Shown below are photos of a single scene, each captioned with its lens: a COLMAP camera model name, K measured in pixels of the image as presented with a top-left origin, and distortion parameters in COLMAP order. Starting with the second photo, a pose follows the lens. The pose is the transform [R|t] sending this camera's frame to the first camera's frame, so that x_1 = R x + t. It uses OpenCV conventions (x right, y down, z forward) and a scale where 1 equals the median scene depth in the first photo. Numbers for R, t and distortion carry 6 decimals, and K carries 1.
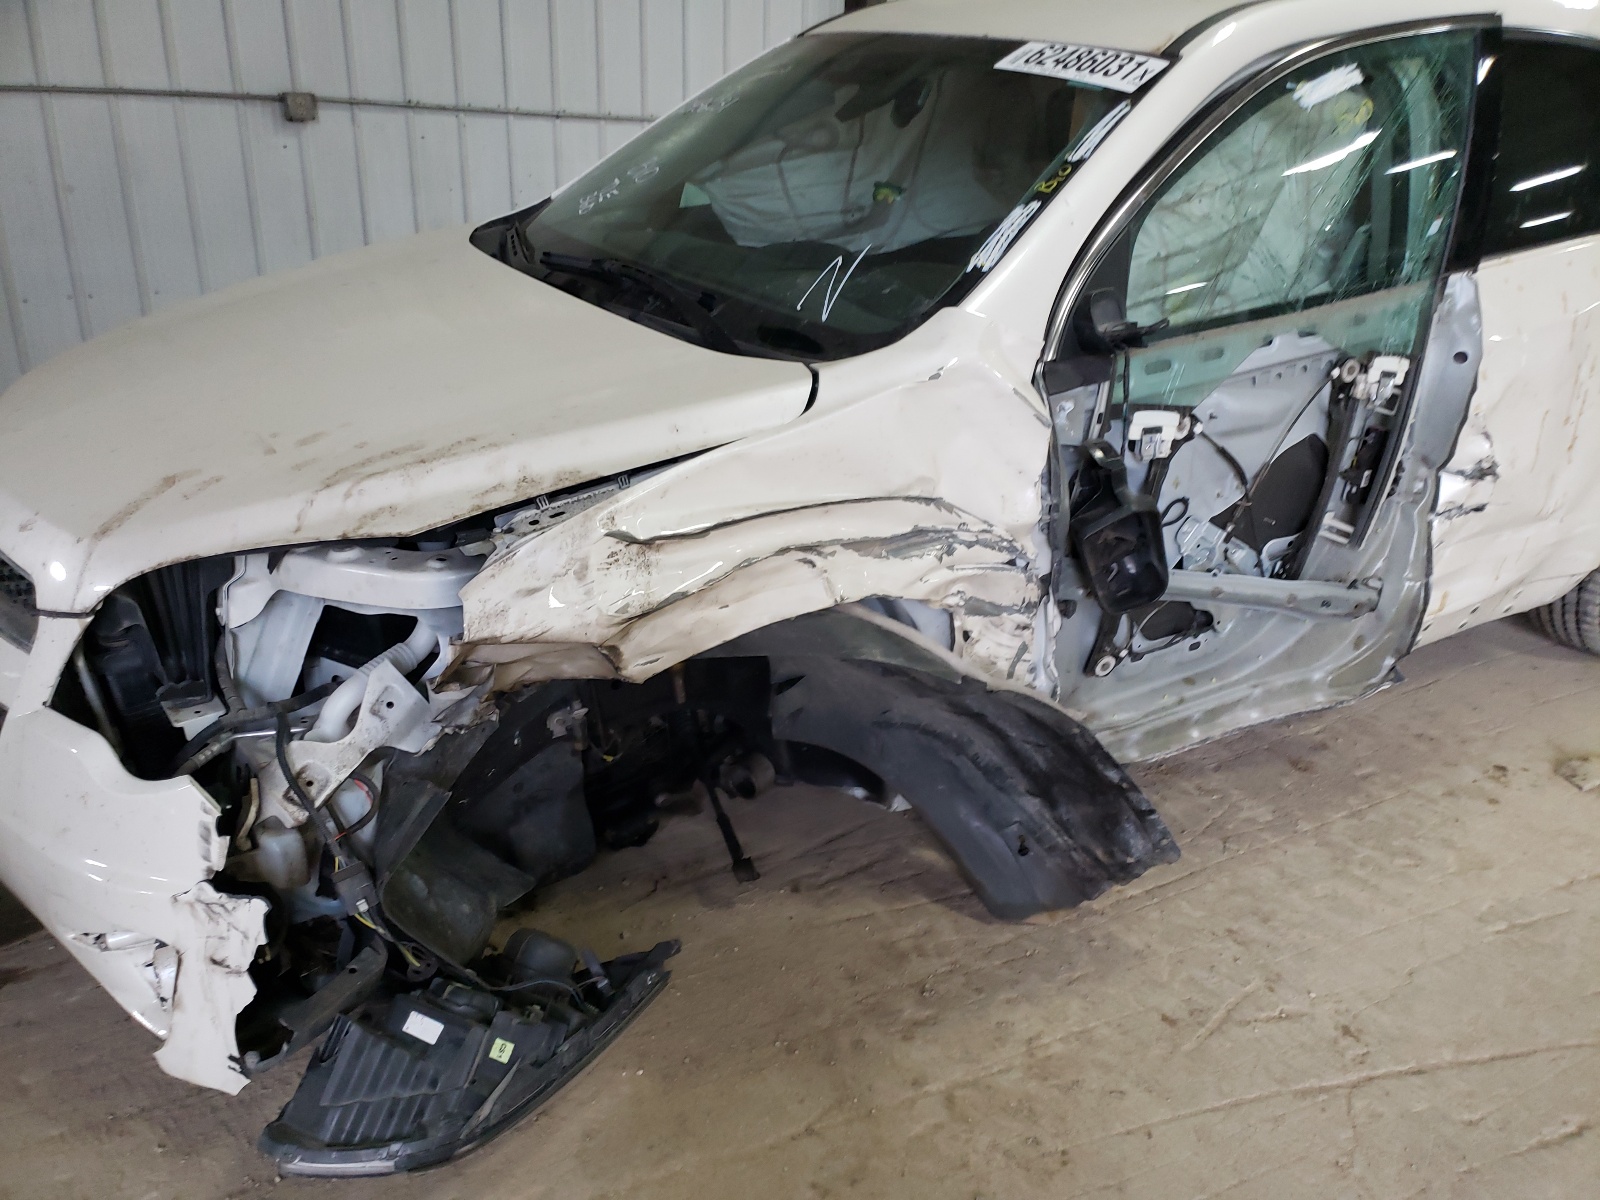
lens RADIAL K [[1243.4, 0, 802.5], [0, 1243.4, 630.6], [0, 0, 1]] dist [0.038067, -0.005453]
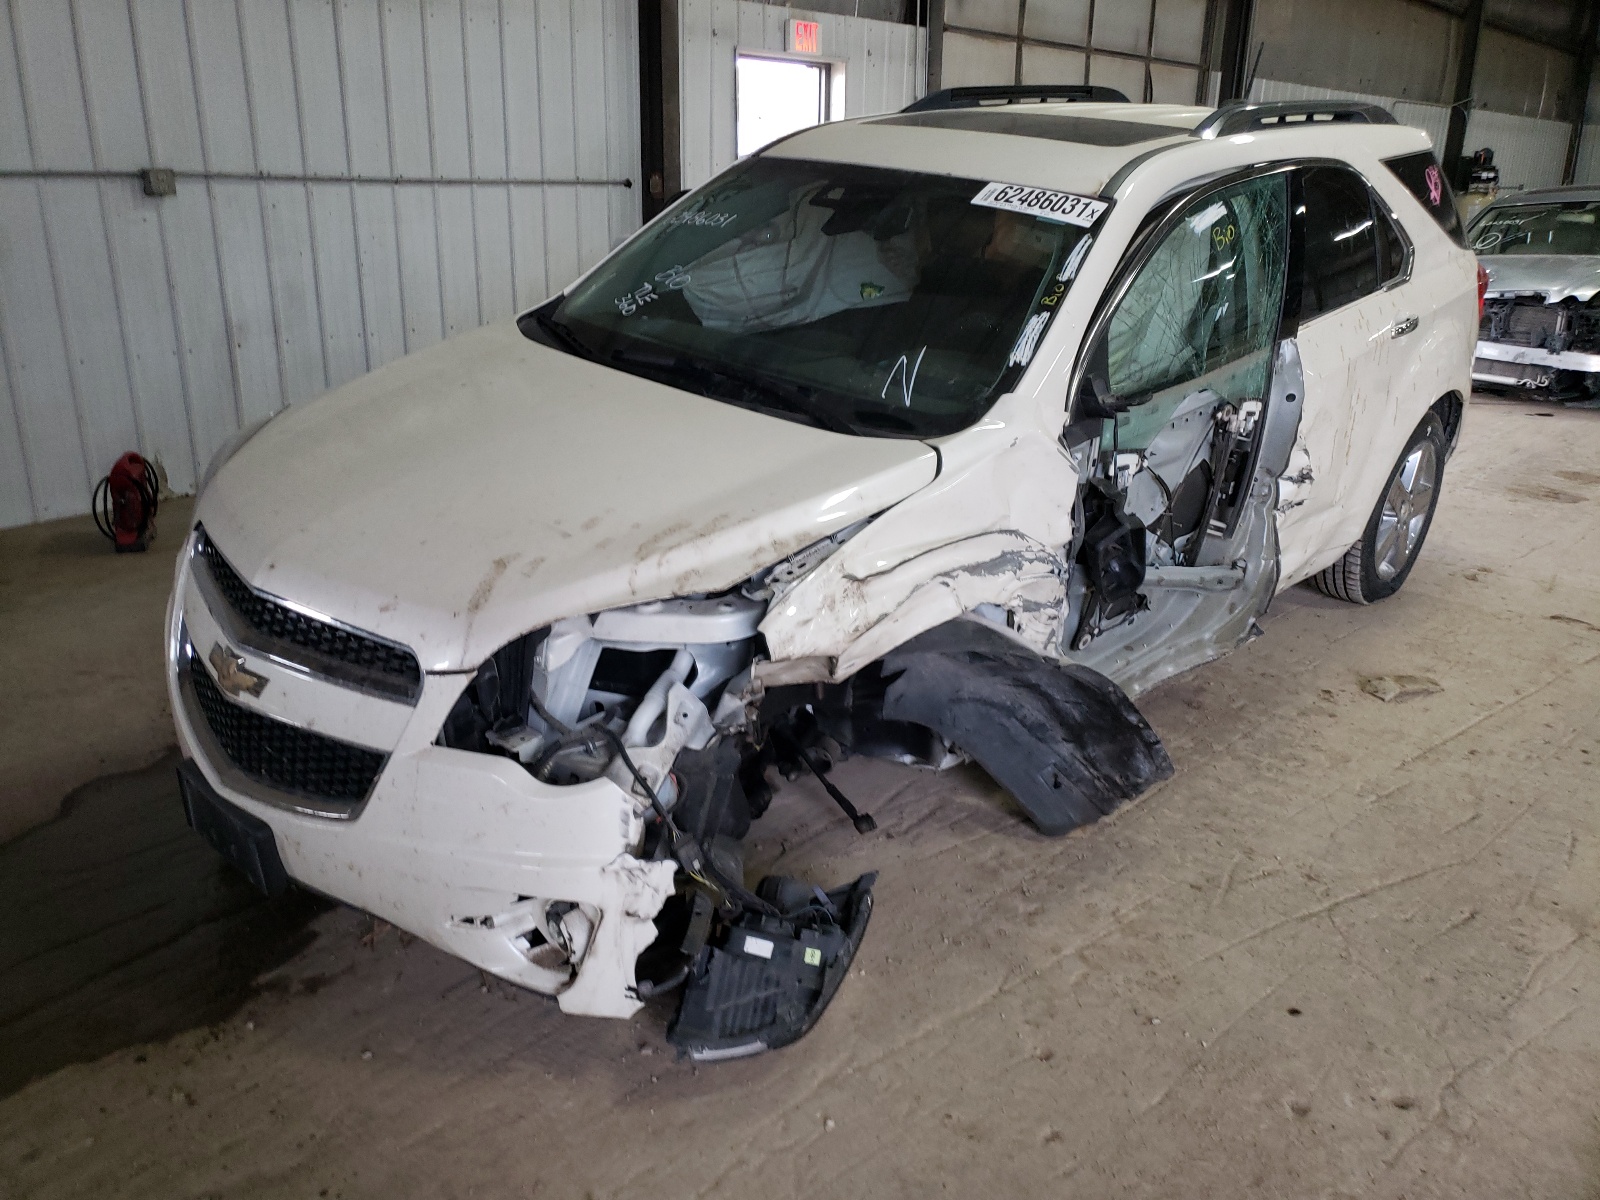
lens RADIAL K [[1226.2, 0, 800.0], [0, 1226.2, 600.0], [0, 0, 1]] dist [0.081584, -0.046026]
pose [[0.971136, -0.087461, 0.221913, -0.376906], [0.094138, 0.995365, -0.019674, -0.021138], [-0.219163, 0.039997, 0.974868, -0.243833]]
